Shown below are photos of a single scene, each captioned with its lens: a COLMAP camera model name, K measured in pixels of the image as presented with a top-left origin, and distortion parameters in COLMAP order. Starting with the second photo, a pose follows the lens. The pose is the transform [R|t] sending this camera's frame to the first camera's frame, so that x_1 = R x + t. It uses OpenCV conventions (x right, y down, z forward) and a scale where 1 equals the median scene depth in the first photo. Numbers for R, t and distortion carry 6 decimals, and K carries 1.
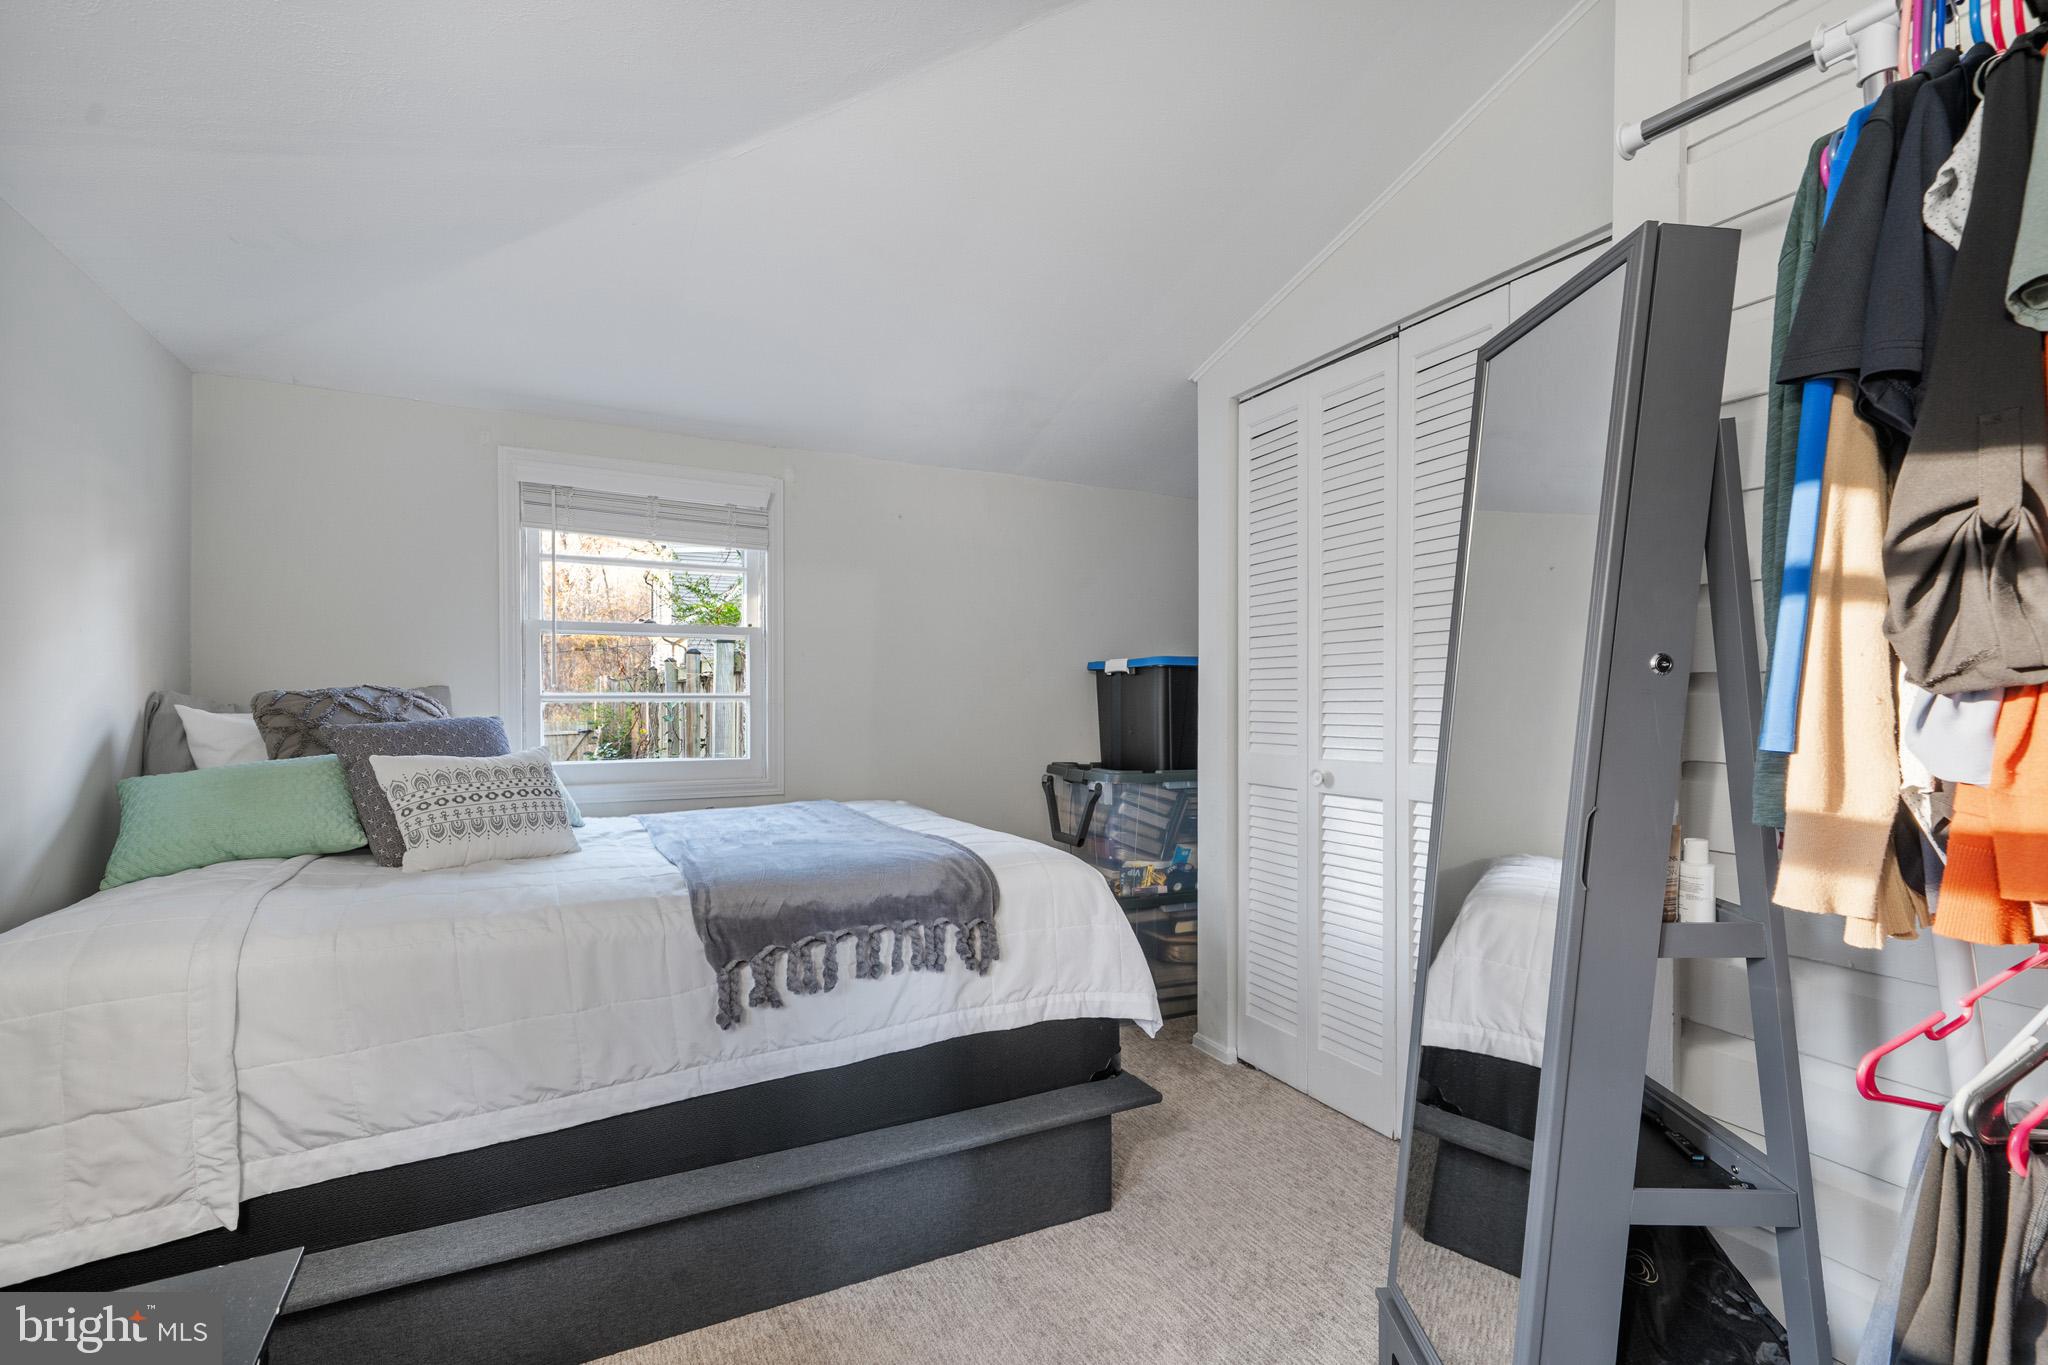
lens RADIAL K [[936.8, 0, 1045.0], [0, 936.8, 706.0], [0, 0, 1]] dist [-0.000085, 0.002269]
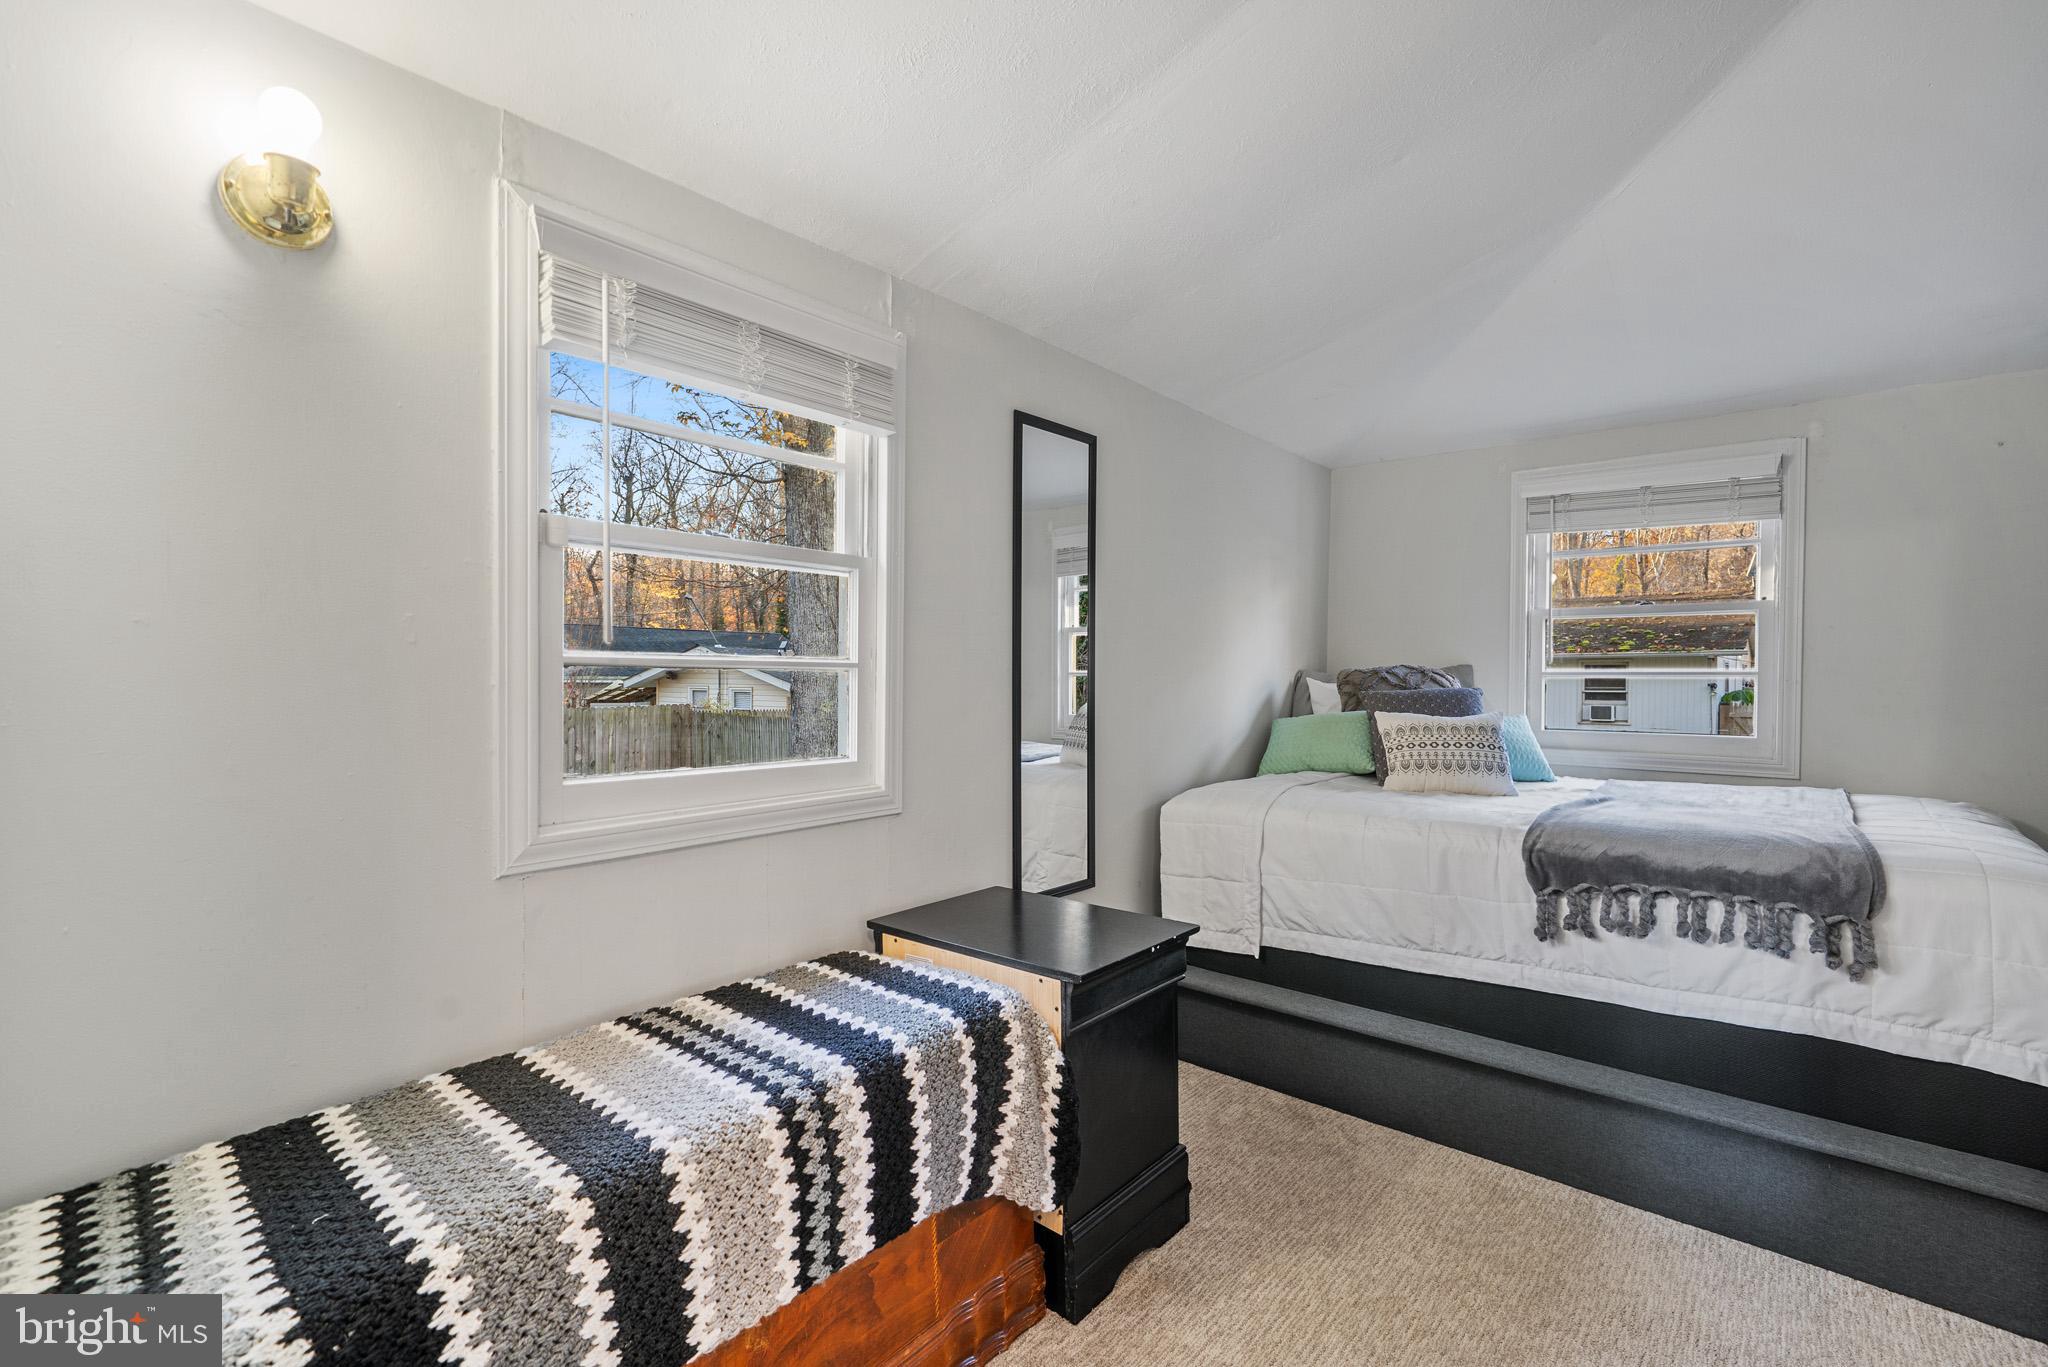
lens RADIAL K [[936.8, 0, 1032.2], [0, 936.8, 681.7], [0, 0, 1]] dist [-0.000085, 0.002269]
pose [[0.366387, 0.007404, -0.930433, 0.499064], [-0.012220, 0.999920, 0.003144, 0.007428], [0.930382, 0.010218, 0.366448, -0.069949]]
